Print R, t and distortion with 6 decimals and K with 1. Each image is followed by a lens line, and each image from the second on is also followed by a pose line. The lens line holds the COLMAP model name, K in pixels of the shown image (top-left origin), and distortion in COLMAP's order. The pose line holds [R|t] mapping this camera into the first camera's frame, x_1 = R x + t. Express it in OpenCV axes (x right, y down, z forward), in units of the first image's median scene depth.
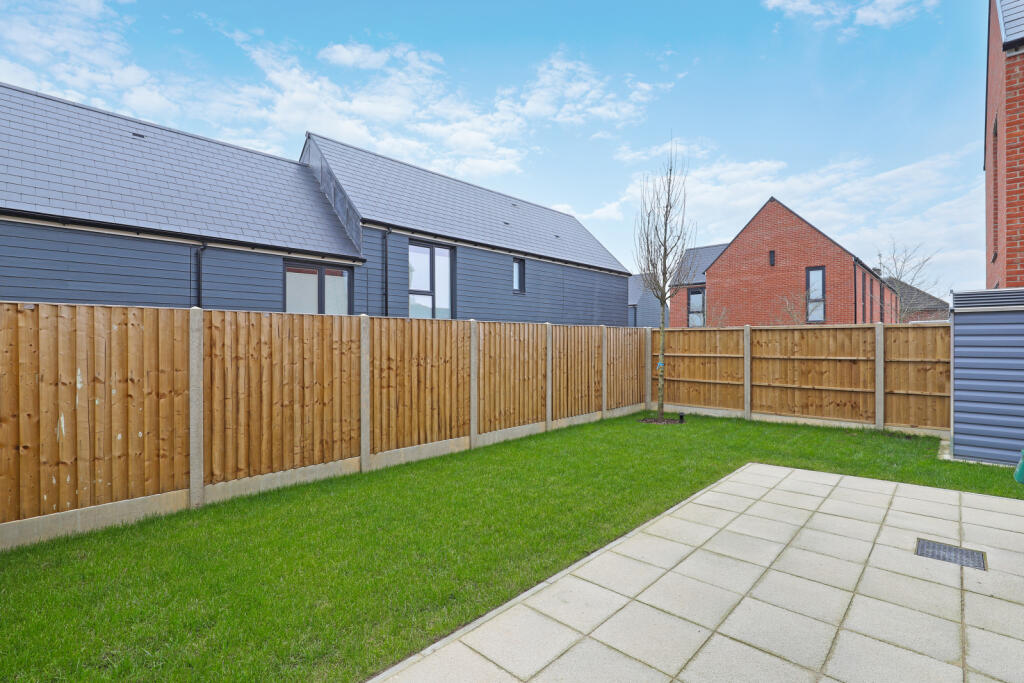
lens RADIAL K [[473.5, 0, 515.4], [0, 473.5, 340.4], [0, 0, 1]] dist [-0.019192, 0.001319]
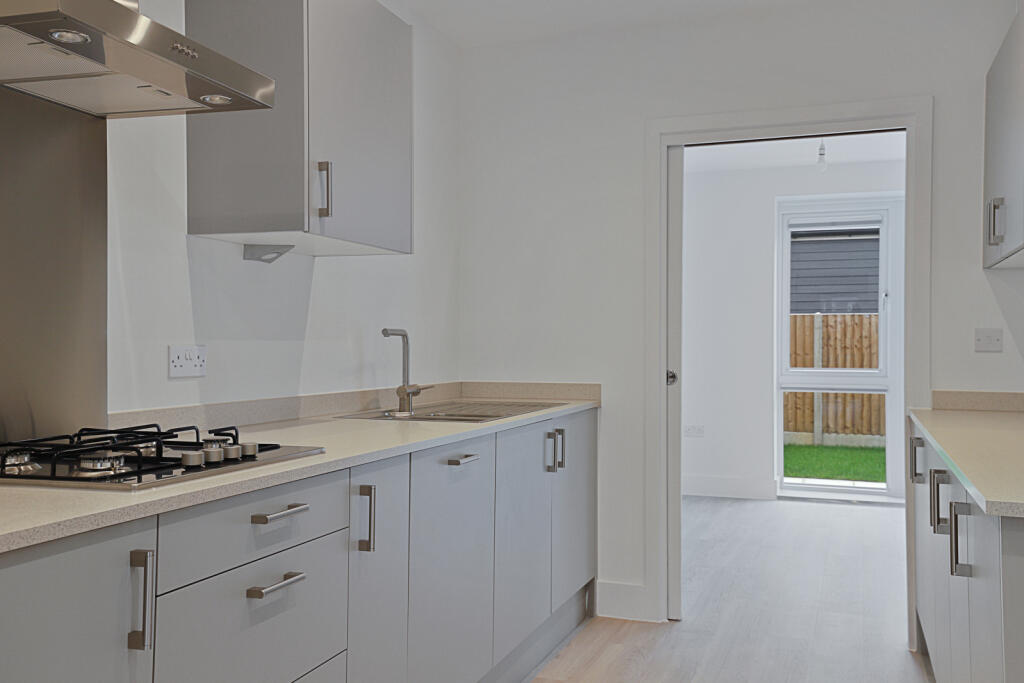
lens RADIAL K [[1009.9, 0, 509.9], [0, 1009.9, 338.7], [0, 0, 1]] dist [0.092956, 0.000000]
pose [[0.413938, -0.004806, -0.910293, 1.793769], [0.000061, 0.999986, -0.005252, 0.027123], [0.910305, 0.002119, 0.413932, -1.190235]]
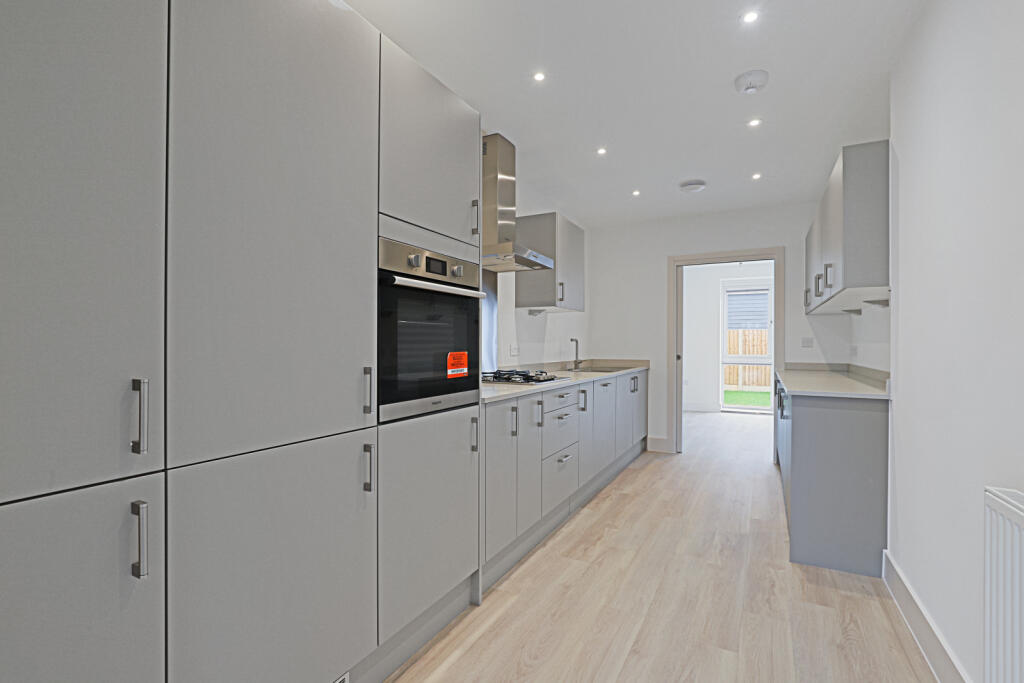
lens RADIAL K [[473.5, 0, 513.8], [0, 473.5, 345.6], [0, 0, 1]] dist [-0.019192, 0.001319]
pose [[0.267865, 0.002468, -0.963453, 1.925256], [0.001283, 0.999995, 0.002918, 0.026996], [0.963456, -0.002017, 0.267861, -1.300577]]
